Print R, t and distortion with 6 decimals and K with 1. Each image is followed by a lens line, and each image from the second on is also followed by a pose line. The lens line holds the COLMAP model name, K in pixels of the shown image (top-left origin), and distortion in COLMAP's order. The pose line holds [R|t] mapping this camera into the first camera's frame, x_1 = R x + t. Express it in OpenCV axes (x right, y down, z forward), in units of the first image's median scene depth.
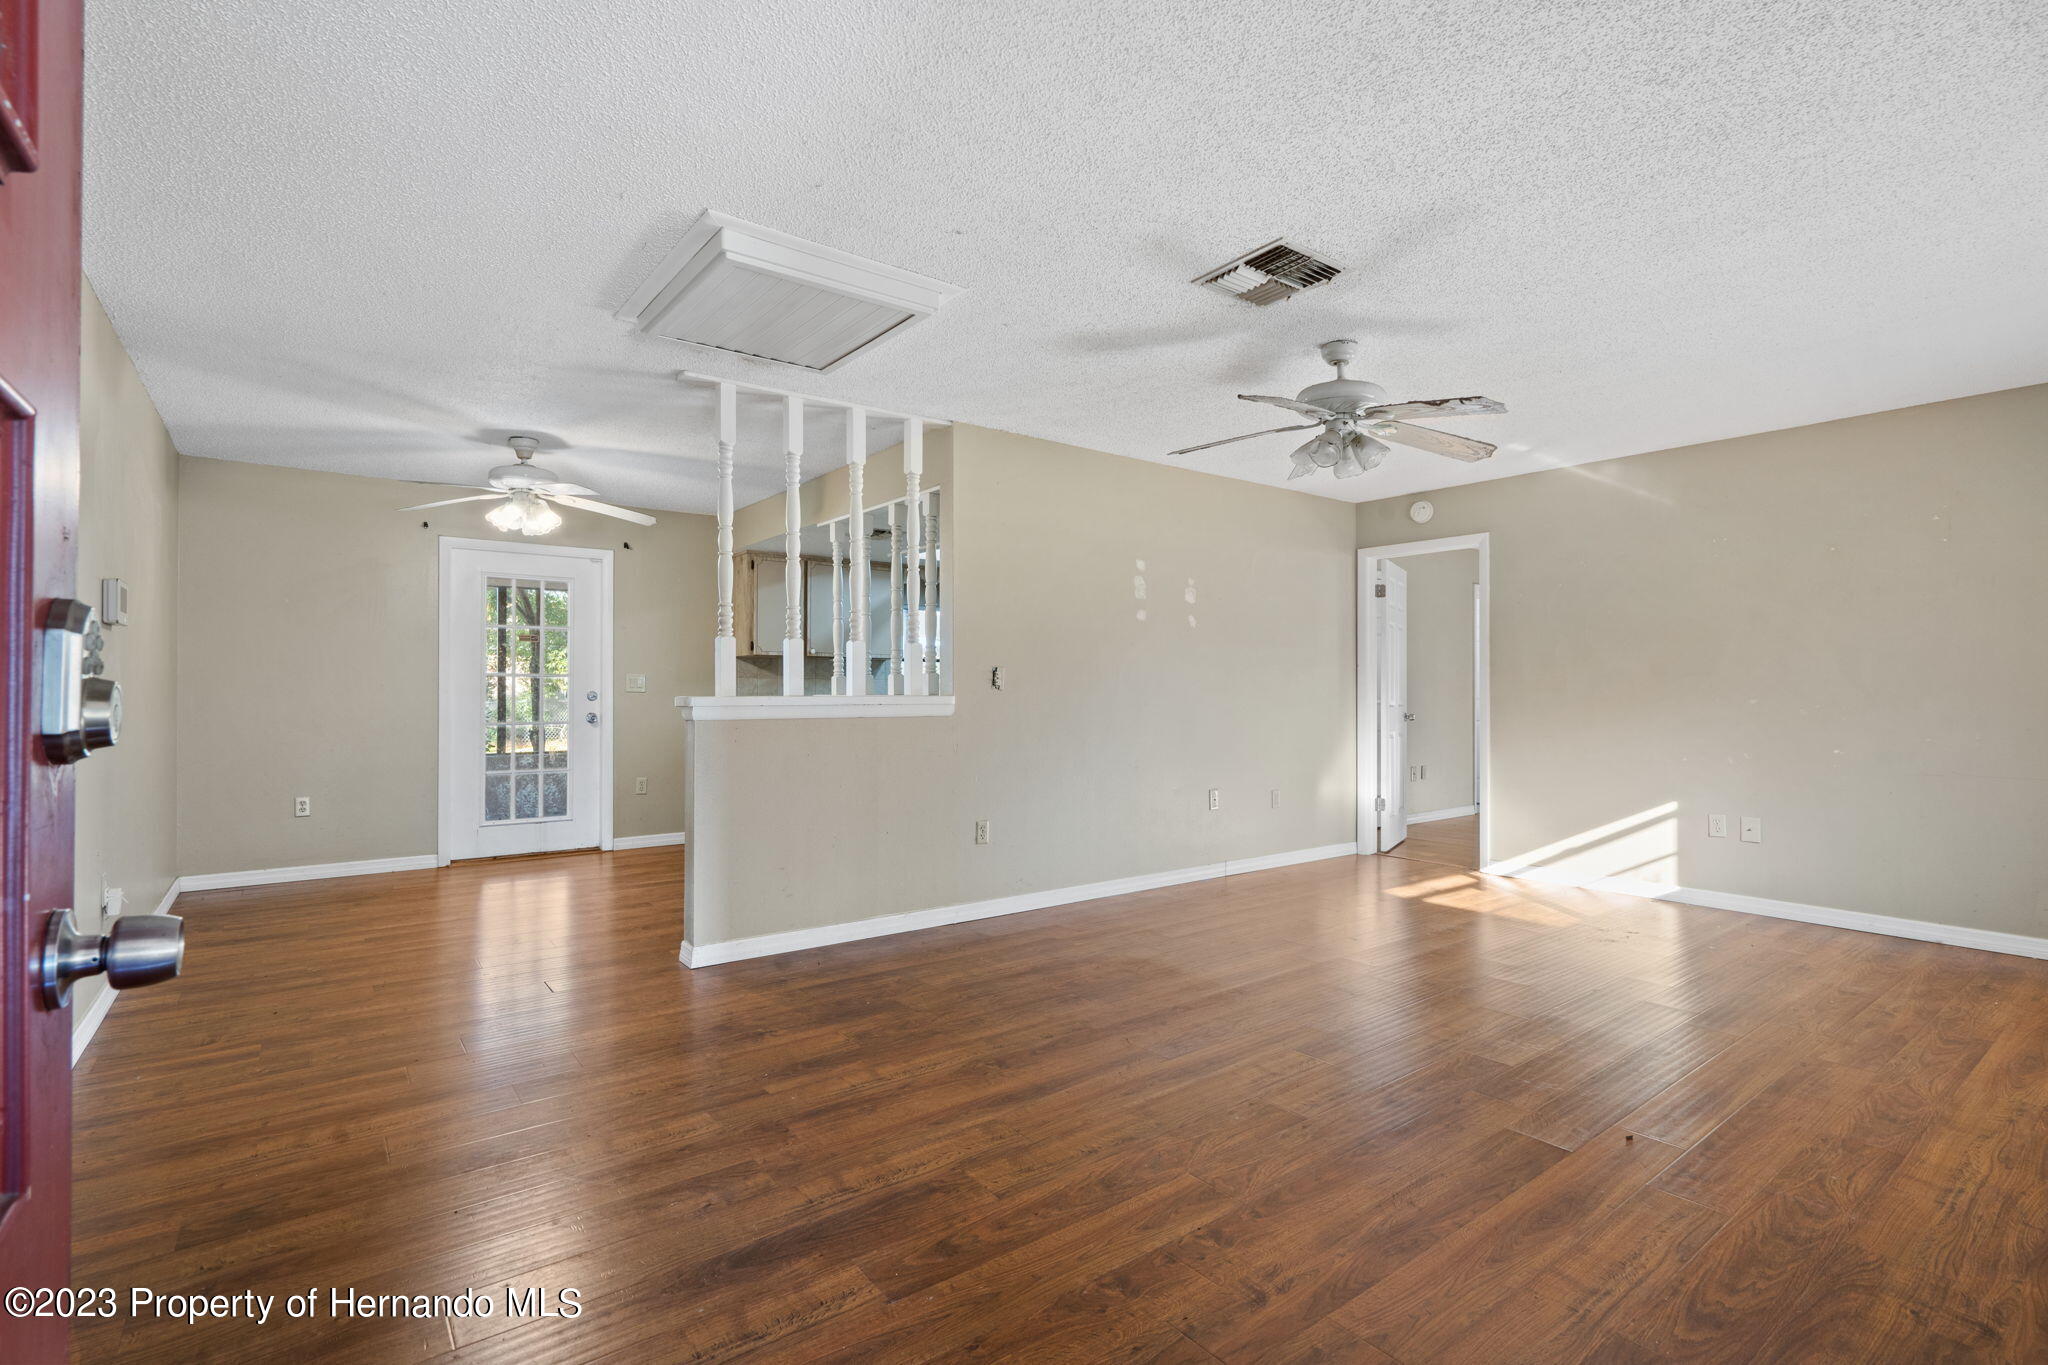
lens RADIAL K [[936.6, 0, 1020.4], [0, 936.6, 664.8], [0, 0, 1]] dist [-0.001154, 0.000849]
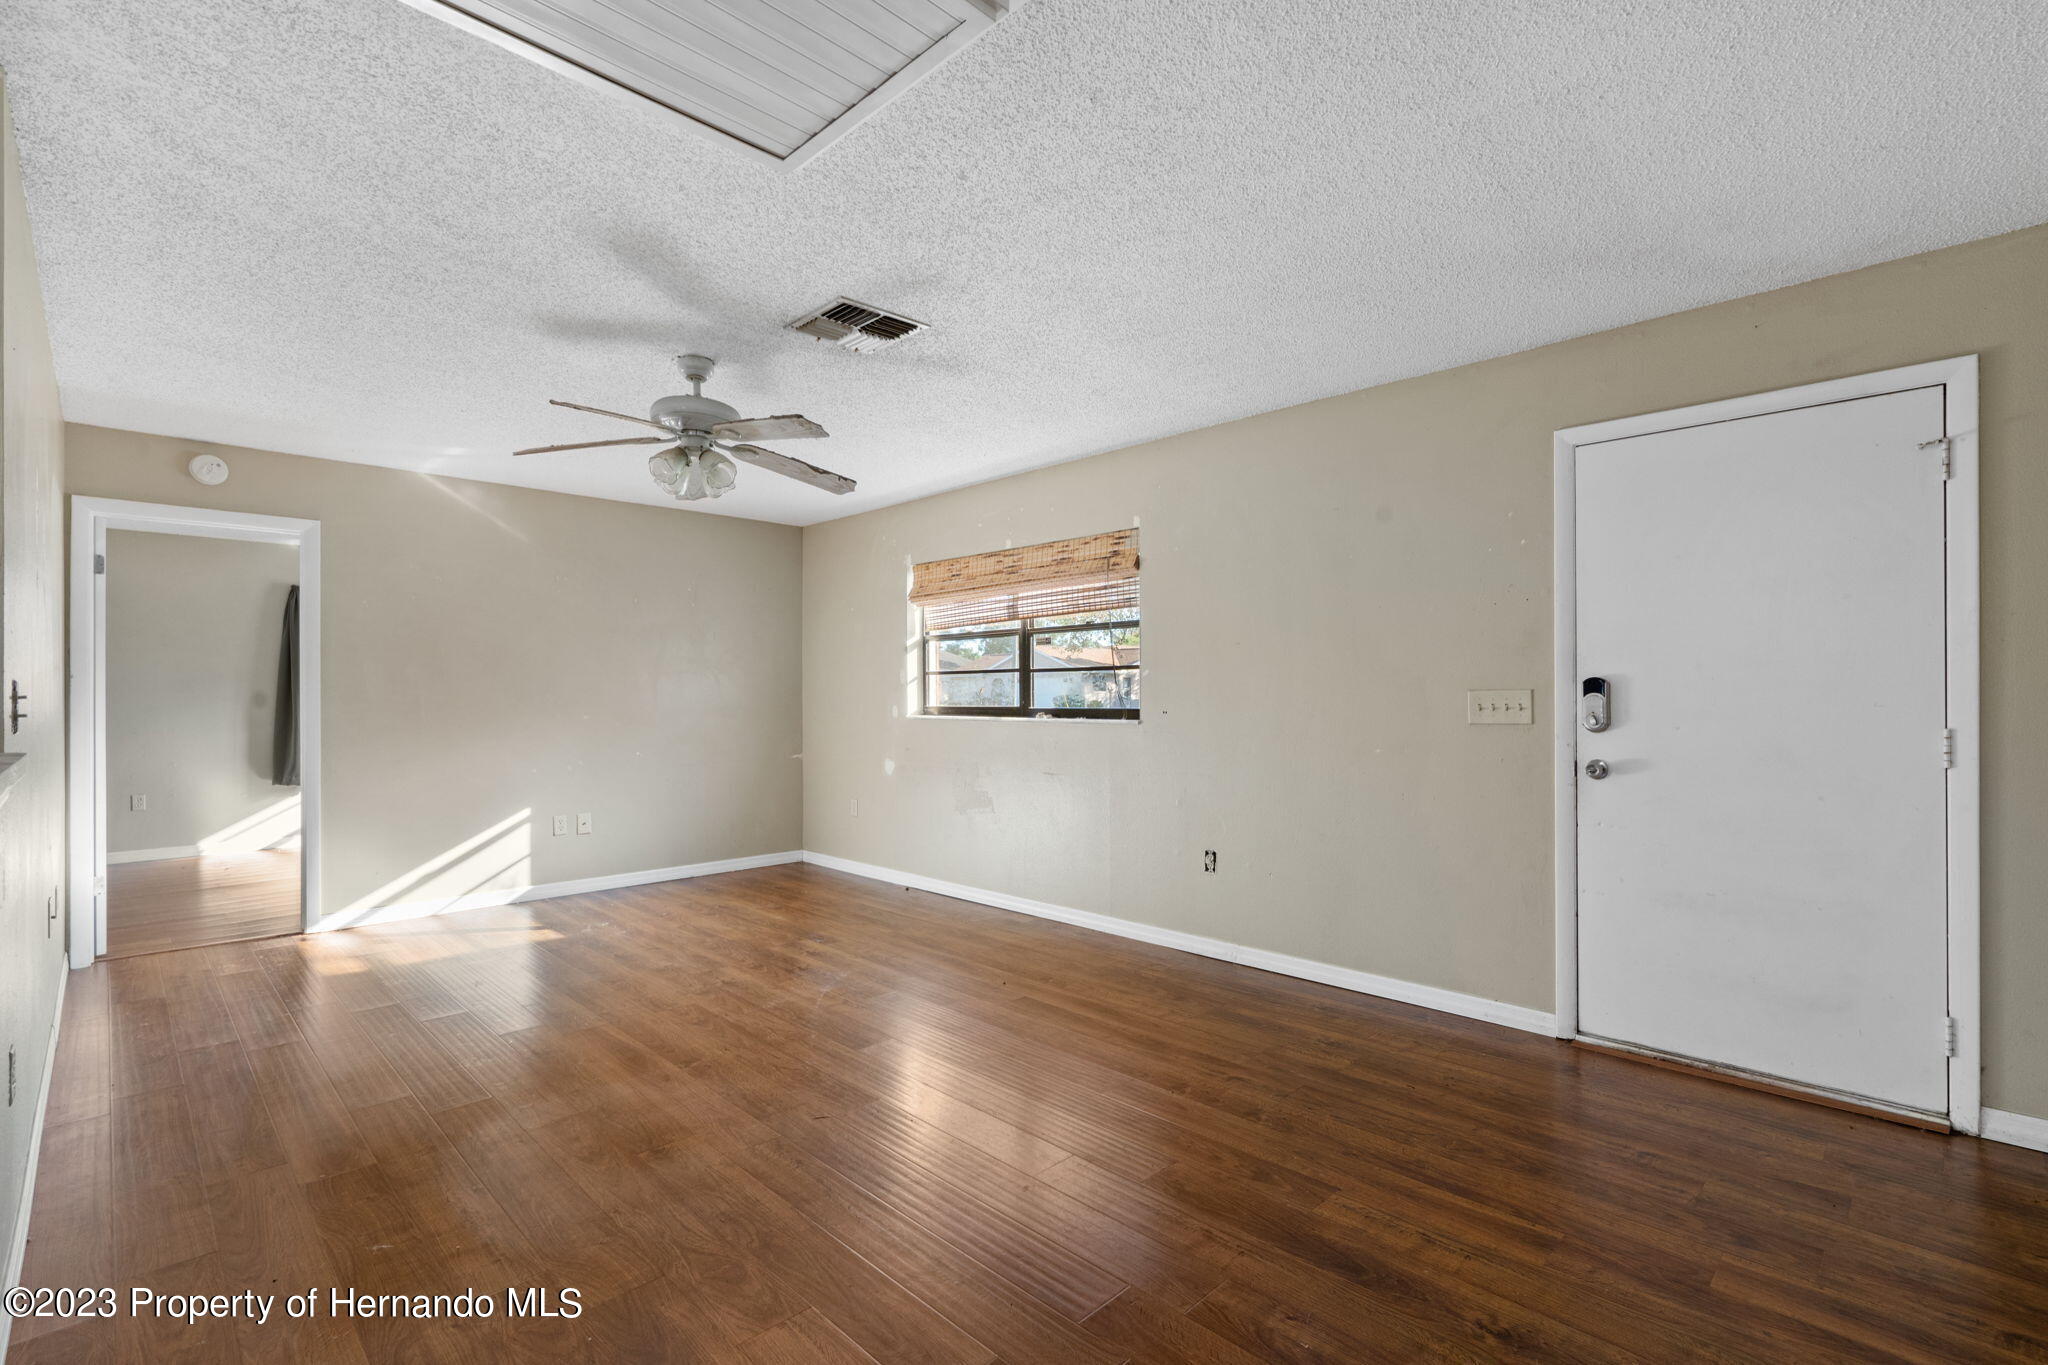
lens RADIAL K [[936.6, 0, 1036.1], [0, 936.6, 691.5], [0, 0, 1]] dist [-0.001154, 0.000849]
pose [[-0.144961, 0.002766, 0.989433, -0.785583], [-0.028332, 0.999574, -0.006945, -0.005143], [-0.989032, -0.029039, -0.144821, 0.920737]]
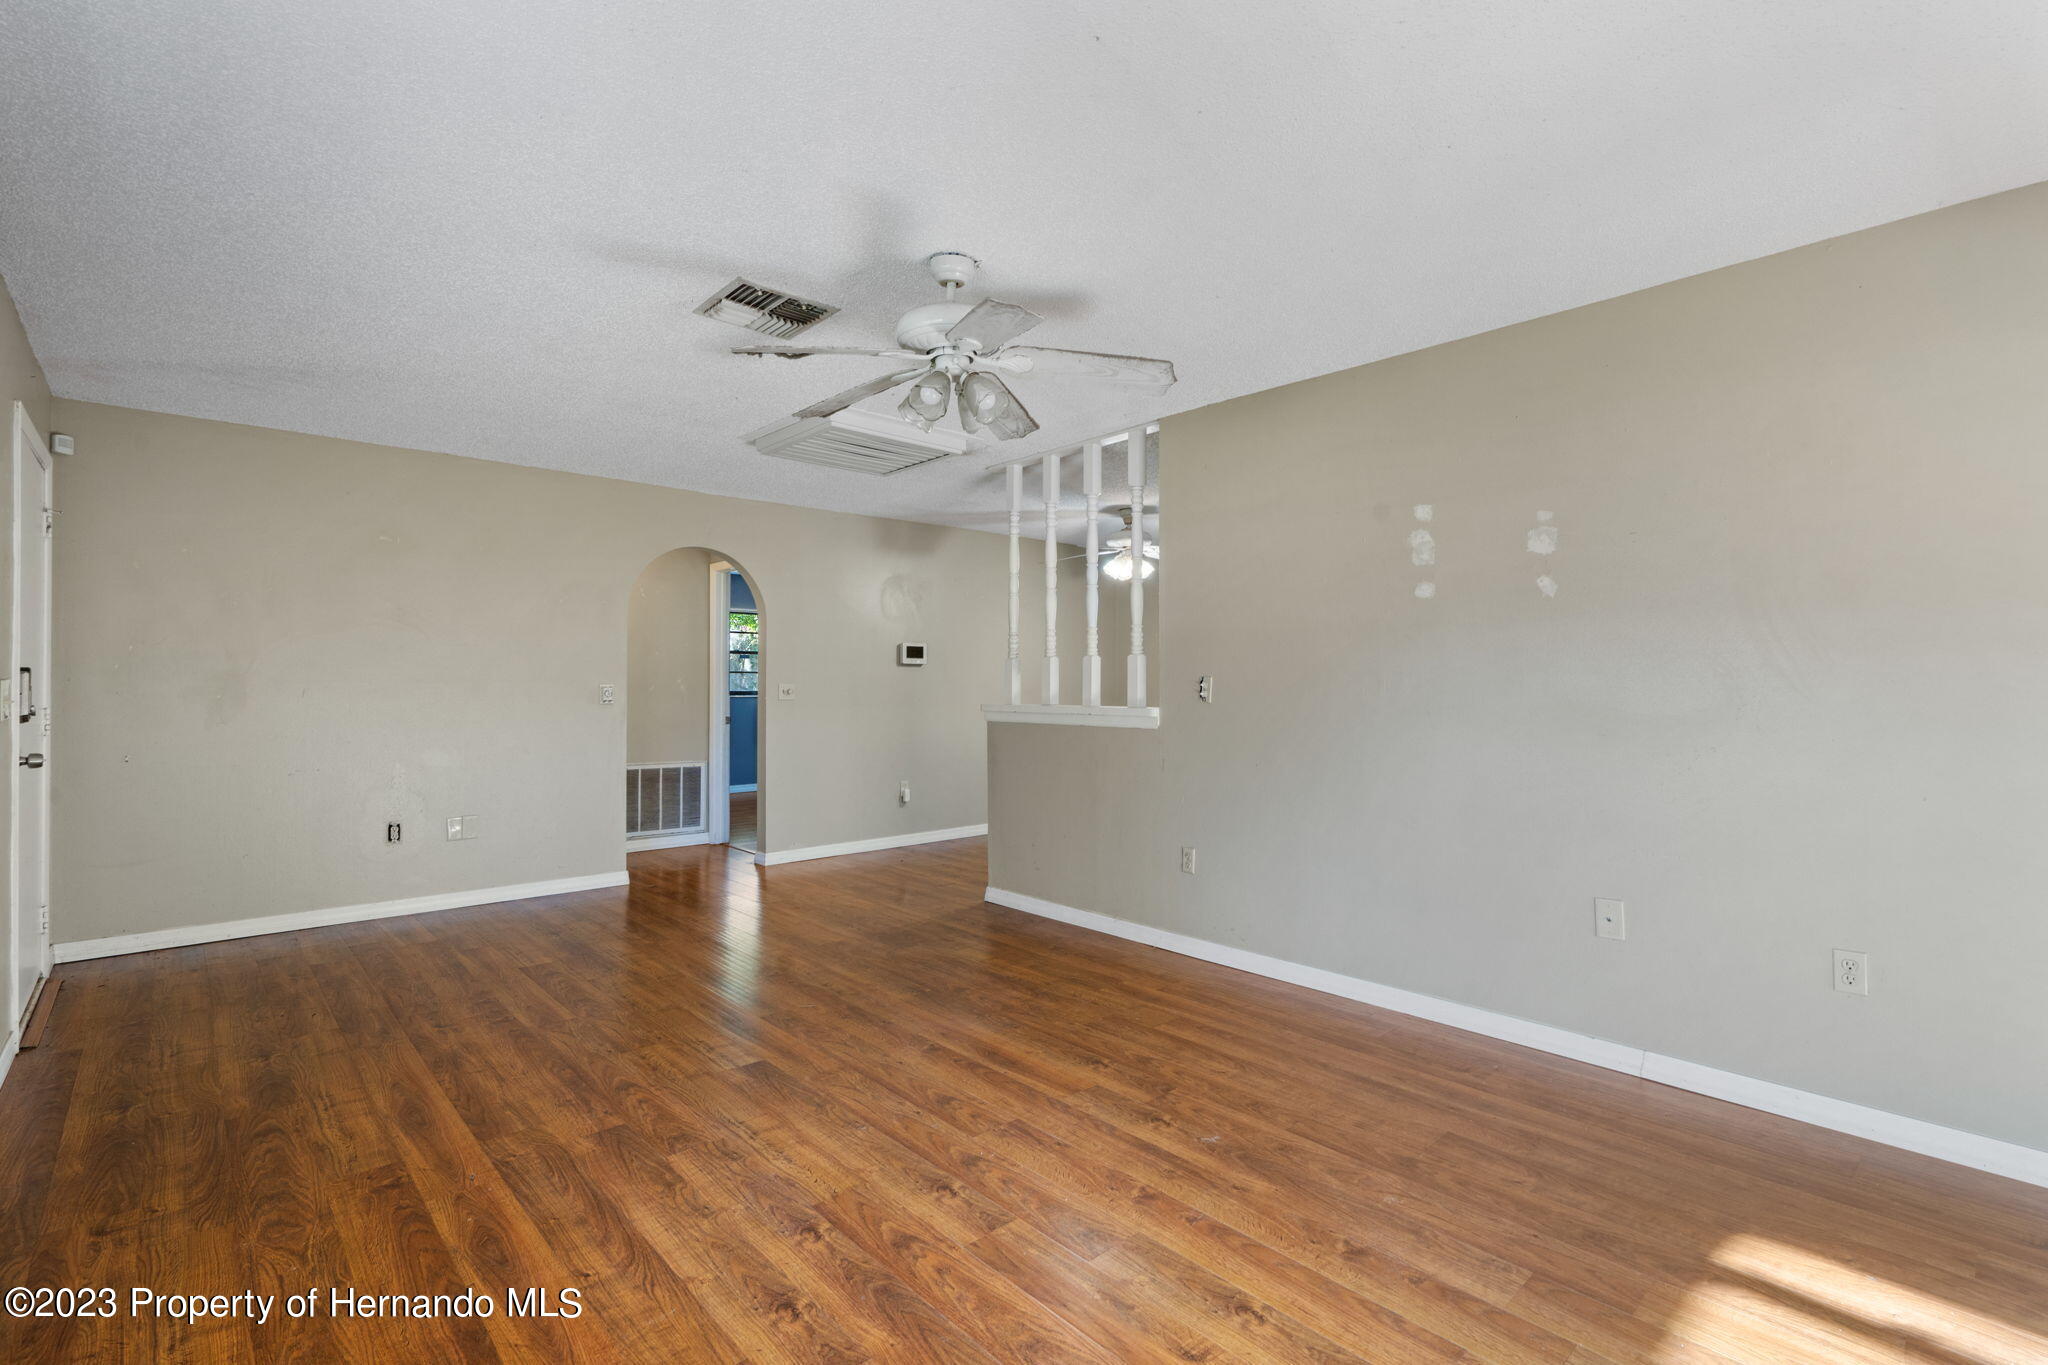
lens RADIAL K [[936.6, 0, 1009.0], [0, 936.6, 674.5], [0, 0, 1]] dist [-0.001154, 0.000849]
pose [[0.084259, -0.012025, -0.996371, 1.285128], [0.029040, 0.999532, -0.009607, 0.004294], [0.996021, -0.028125, 0.084569, 1.141420]]
